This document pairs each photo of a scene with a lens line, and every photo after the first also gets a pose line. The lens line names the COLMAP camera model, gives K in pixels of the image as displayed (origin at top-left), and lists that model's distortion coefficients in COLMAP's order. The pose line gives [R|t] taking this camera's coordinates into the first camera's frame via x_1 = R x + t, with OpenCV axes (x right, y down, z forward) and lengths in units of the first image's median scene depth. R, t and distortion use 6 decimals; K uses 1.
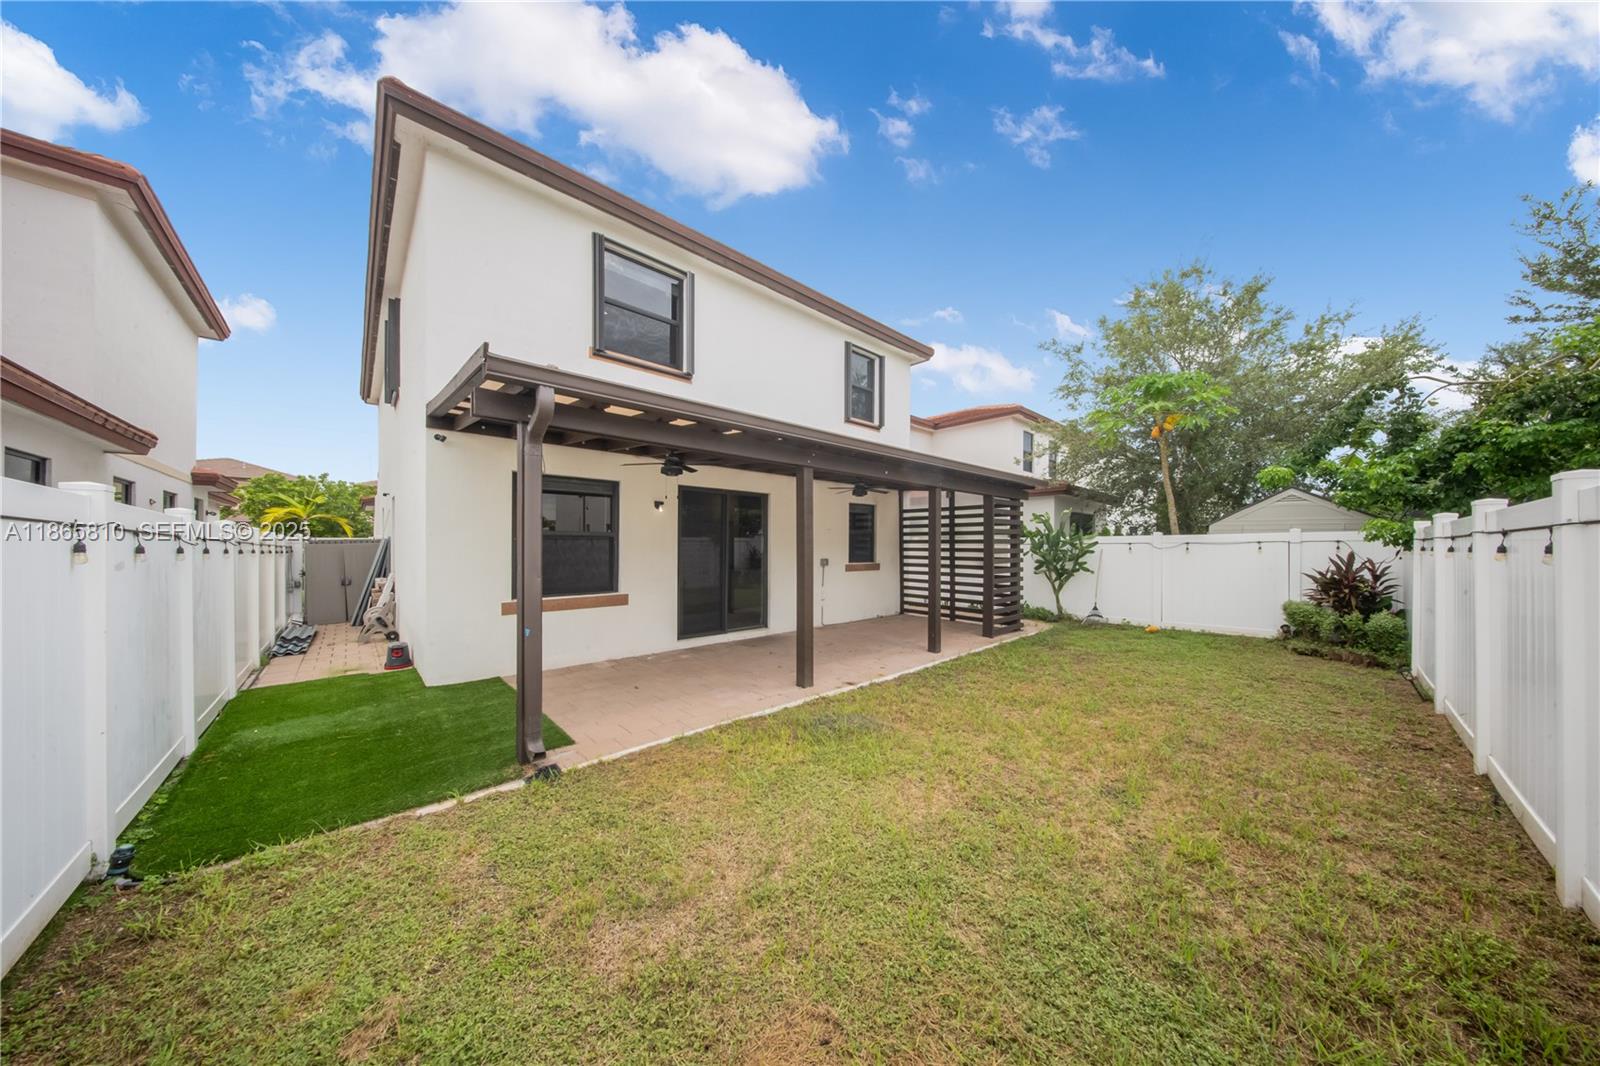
lens RADIAL K [[484.4, 0, 807.0], [0, 484.4, 545.7], [0, 0, 1]] dist [0.000360, -0.000165]
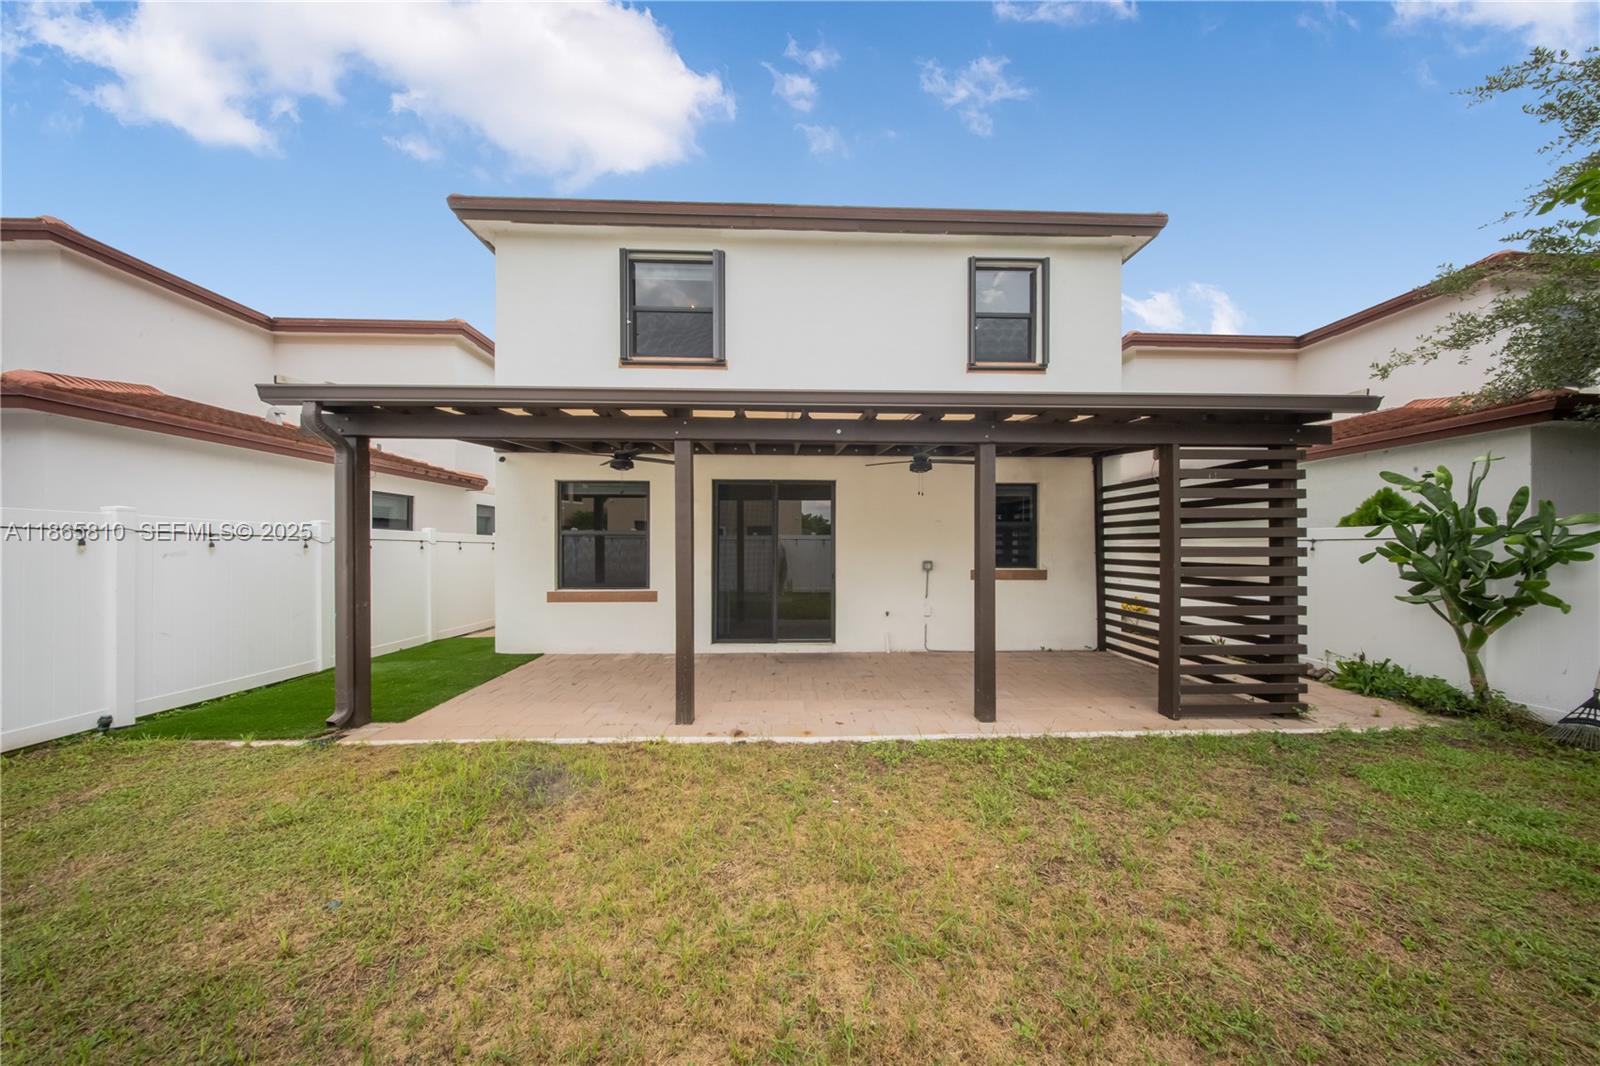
lens RADIAL K [[484.4, 0, 807.0], [0, 484.4, 545.7], [0, 0, 1]] dist [0.000360, -0.000165]
pose [[0.756708, -0.003326, -0.653745, 0.484301], [0.001028, 0.999992, -0.003898, 0.007682], [0.653753, 0.002277, 0.756705, 0.400287]]
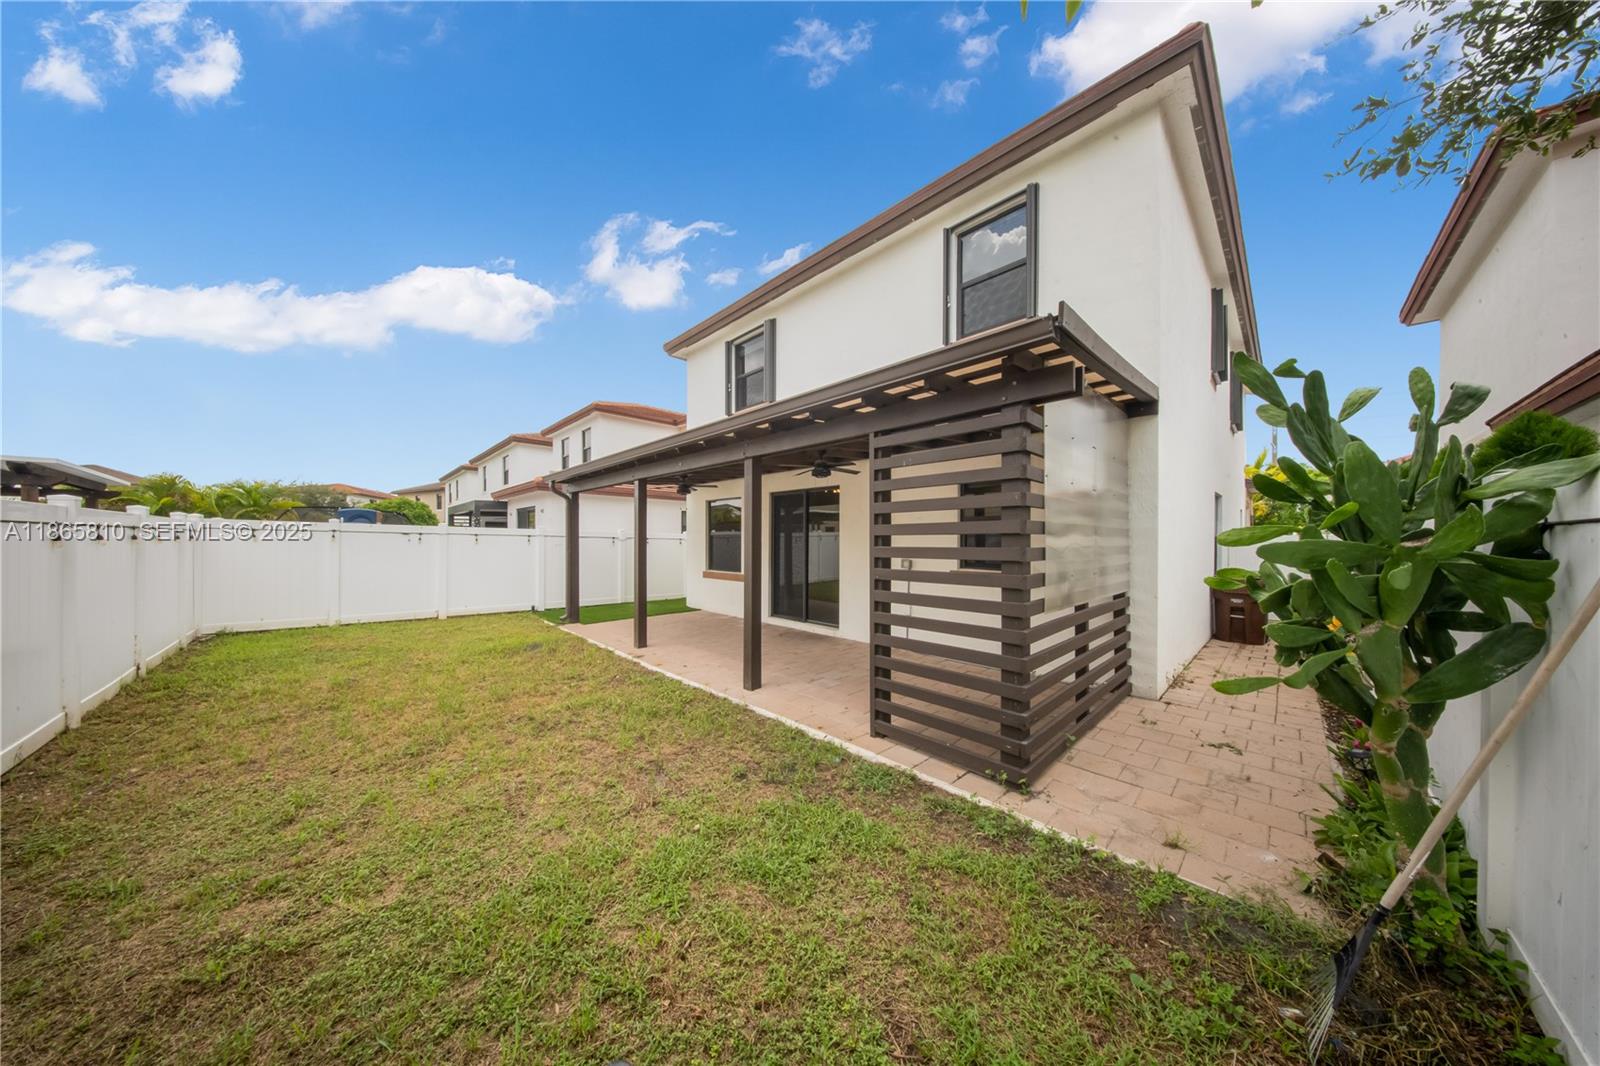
lens RADIAL K [[484.4, 0, 807.0], [0, 484.4, 545.7], [0, 0, 1]] dist [0.000360, -0.000165]
pose [[0.014592, 0.007861, -0.999863, 0.978527], [-0.003858, 0.999962, 0.007806, 0.000801], [0.999886, 0.003743, 0.014622, 1.064062]]
